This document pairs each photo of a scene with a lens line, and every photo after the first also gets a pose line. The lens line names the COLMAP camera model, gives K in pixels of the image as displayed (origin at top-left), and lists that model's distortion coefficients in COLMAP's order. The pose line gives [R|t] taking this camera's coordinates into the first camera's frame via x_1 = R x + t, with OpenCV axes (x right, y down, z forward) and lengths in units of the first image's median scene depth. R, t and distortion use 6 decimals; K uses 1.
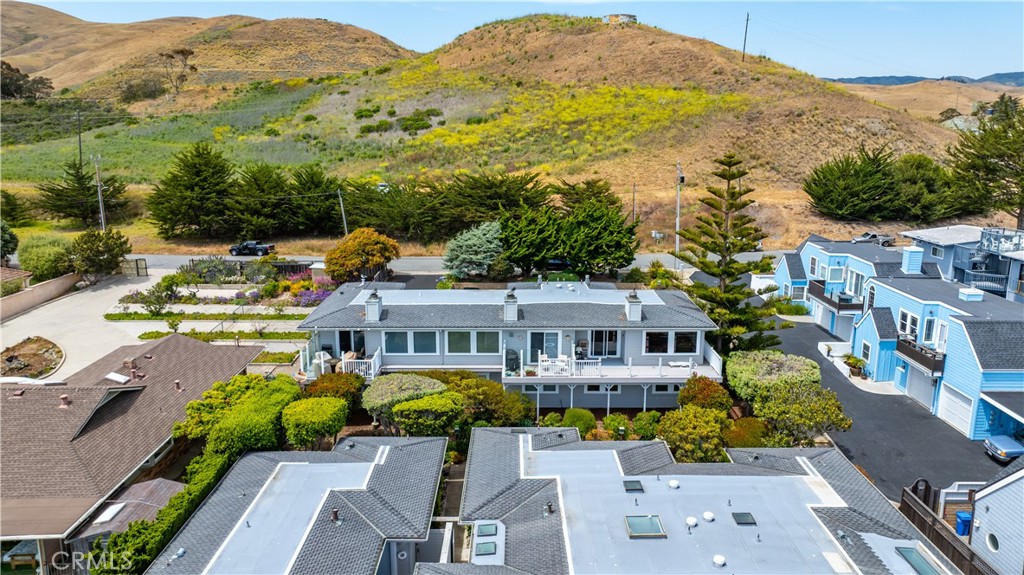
lens RADIAL K [[724.4, 0, 509.9], [0, 724.4, 271.8], [0, 0, 1]] dist [-0.043529, 0.045818]
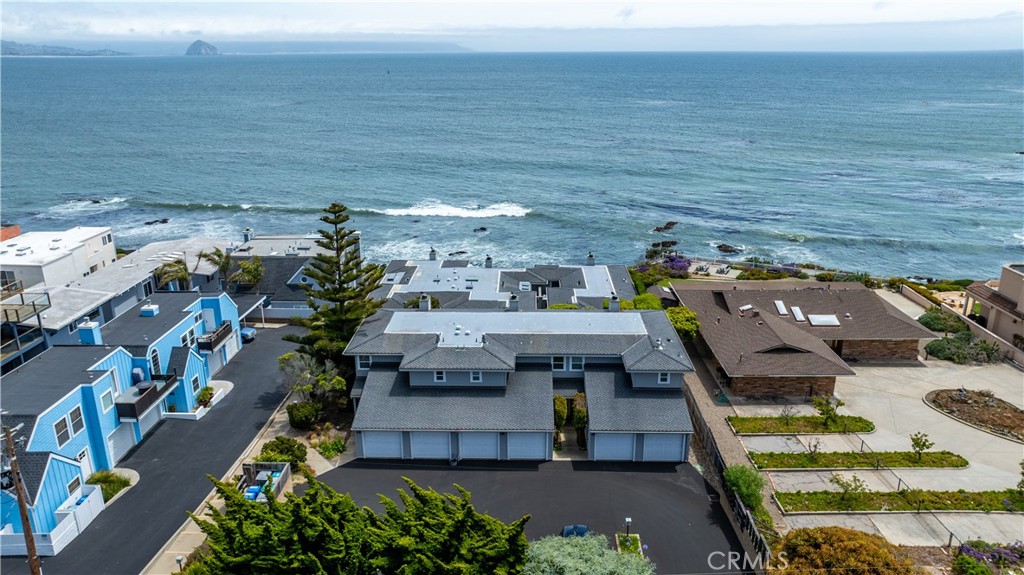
lens RADIAL K [[724.4, 0, 510.0], [0, 724.4, 286.3], [0, 0, 1]] dist [-0.043529, 0.045818]
pose [[-0.999544, 0.000047, 0.030204, -0.015710], [0.014950, 0.869688, 0.493376, -0.295892], [-0.026245, 0.493602, -0.869292, 0.979425]]
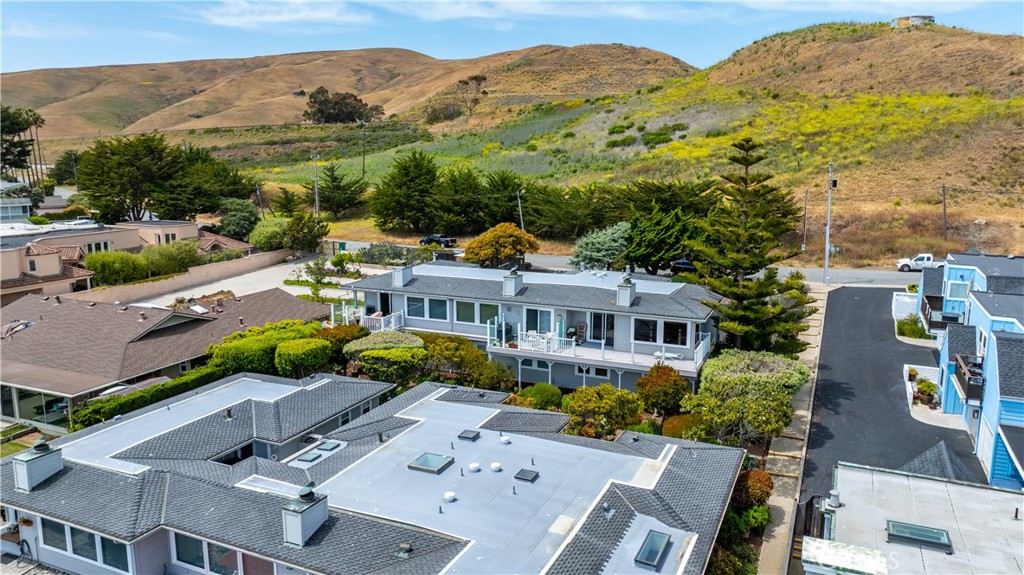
lens RADIAL K [[724.4, 0, 512.4], [0, 724.4, 274.8], [0, 0, 1]] dist [-0.043529, 0.045818]
pose [[0.909712, 0.068106, -0.409616, 0.192746], [-0.080134, 0.996709, -0.012250, 0.022353], [0.407433, 0.043968, 0.912176, 0.019159]]
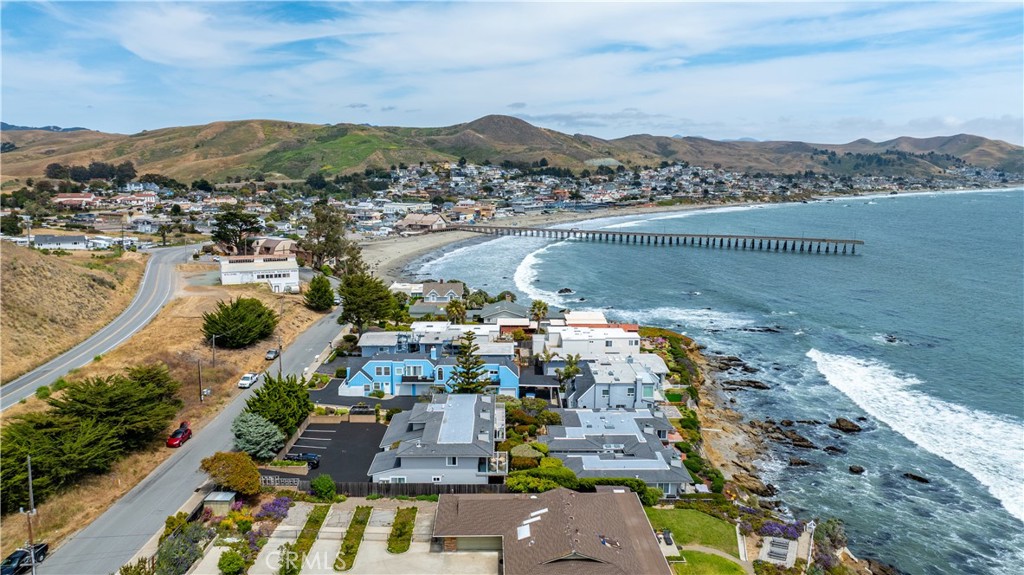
lens RADIAL K [[724.4, 0, 519.8], [0, 724.4, 286.0], [0, 0, 1]] dist [-0.043529, 0.045818]
pose [[-0.031217, -0.157527, 0.987021, -1.000776], [0.189601, 0.968639, 0.160589, -0.315621], [-0.981365, 0.192153, -0.000370, 0.369837]]
